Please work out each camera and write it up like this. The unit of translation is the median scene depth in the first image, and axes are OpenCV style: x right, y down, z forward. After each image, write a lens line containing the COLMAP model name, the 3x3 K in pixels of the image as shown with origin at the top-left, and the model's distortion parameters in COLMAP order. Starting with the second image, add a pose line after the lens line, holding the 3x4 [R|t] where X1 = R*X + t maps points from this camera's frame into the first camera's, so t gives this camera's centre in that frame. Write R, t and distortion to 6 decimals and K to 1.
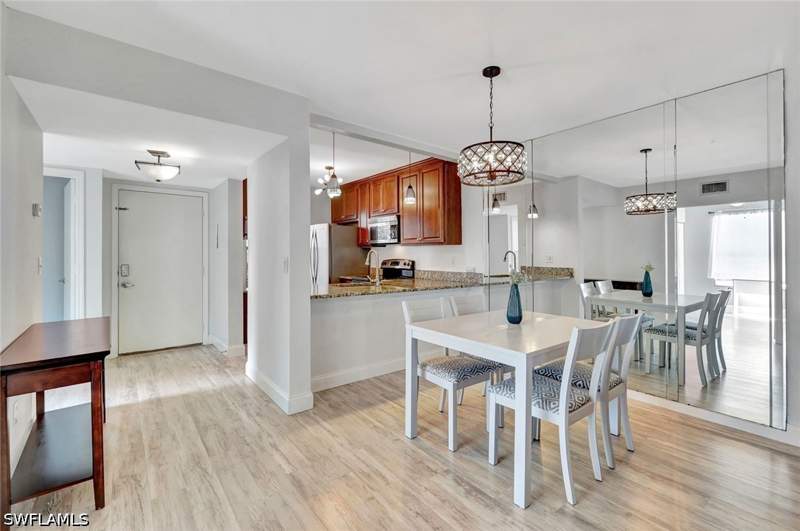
lens RADIAL K [[355.6, 0, 400.4], [0, 355.6, 259.3], [0, 0, 1]] dist [-0.000597, -0.000151]
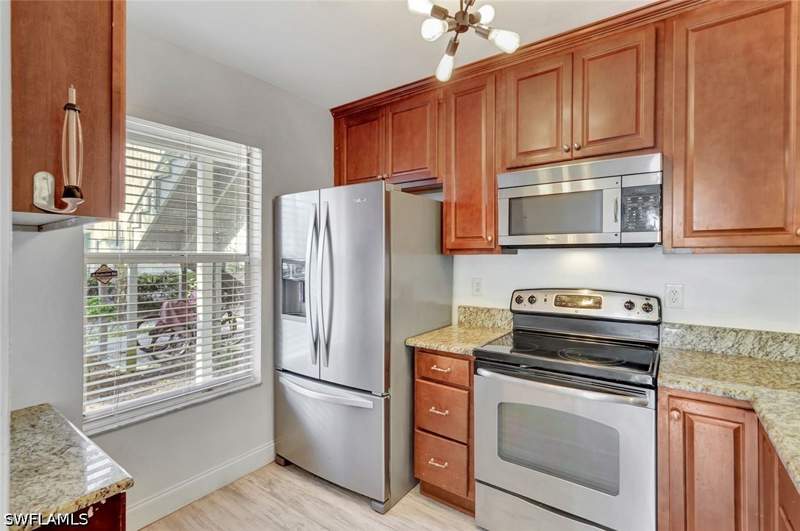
lens RADIAL K [[371.0, 0, 399.6], [0, 371.0, 263.3], [0, 0, 1]] dist [-0.000940, -0.000053]
pose [[0.966154, 0.000606, 0.257967, -0.294116], [-0.001764, 0.999989, 0.004257, -0.028271], [-0.257962, -0.004568, 0.966144, 0.715881]]
